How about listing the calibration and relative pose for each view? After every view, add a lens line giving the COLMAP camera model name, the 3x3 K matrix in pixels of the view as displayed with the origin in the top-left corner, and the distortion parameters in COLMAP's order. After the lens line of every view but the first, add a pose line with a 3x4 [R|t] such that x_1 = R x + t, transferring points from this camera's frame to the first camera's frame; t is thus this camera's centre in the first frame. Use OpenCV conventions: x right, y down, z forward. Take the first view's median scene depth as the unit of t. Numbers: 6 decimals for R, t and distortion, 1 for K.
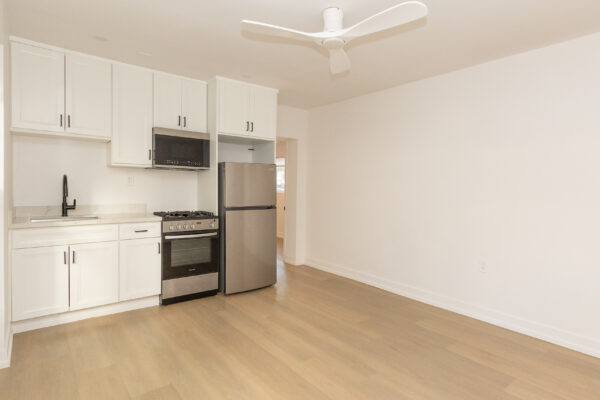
lens RADIAL K [[330.4, 0, 302.4], [0, 330.4, 194.7], [0, 0, 1]] dist [0.007207, -0.003327]
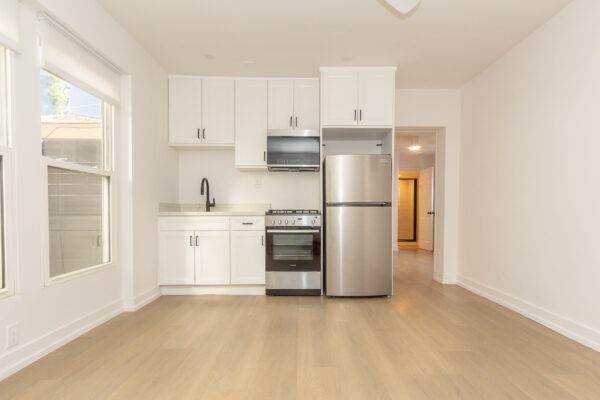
lens RADIAL K [[330.4, 0, 303.0], [0, 330.4, 218.6], [0, 0, 1]] dist [0.007207, -0.003327]
pose [[0.789309, -0.007118, -0.613955, 0.298601], [-0.001770, 0.999902, -0.013867, 0.097353], [0.613994, 0.012032, 0.789219, 0.220285]]
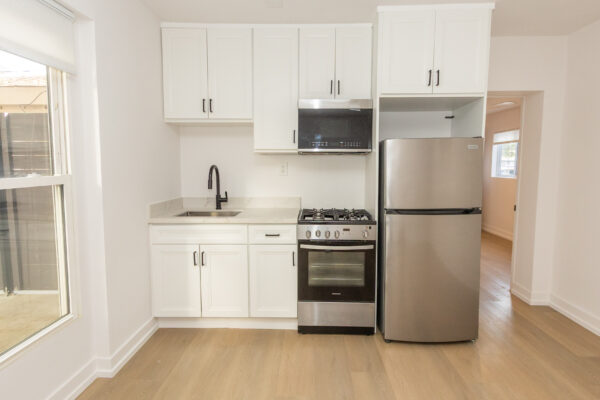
lens RADIAL K [[330.4, 0, 305.1], [0, 330.4, 196.4], [0, 0, 1]] dist [0.007207, -0.003327]
pose [[0.765084, 0.039165, -0.642739, 0.065524], [-0.003210, 0.998368, 0.057015, -0.024166], [0.643923, -0.041558, 0.763961, 0.406536]]
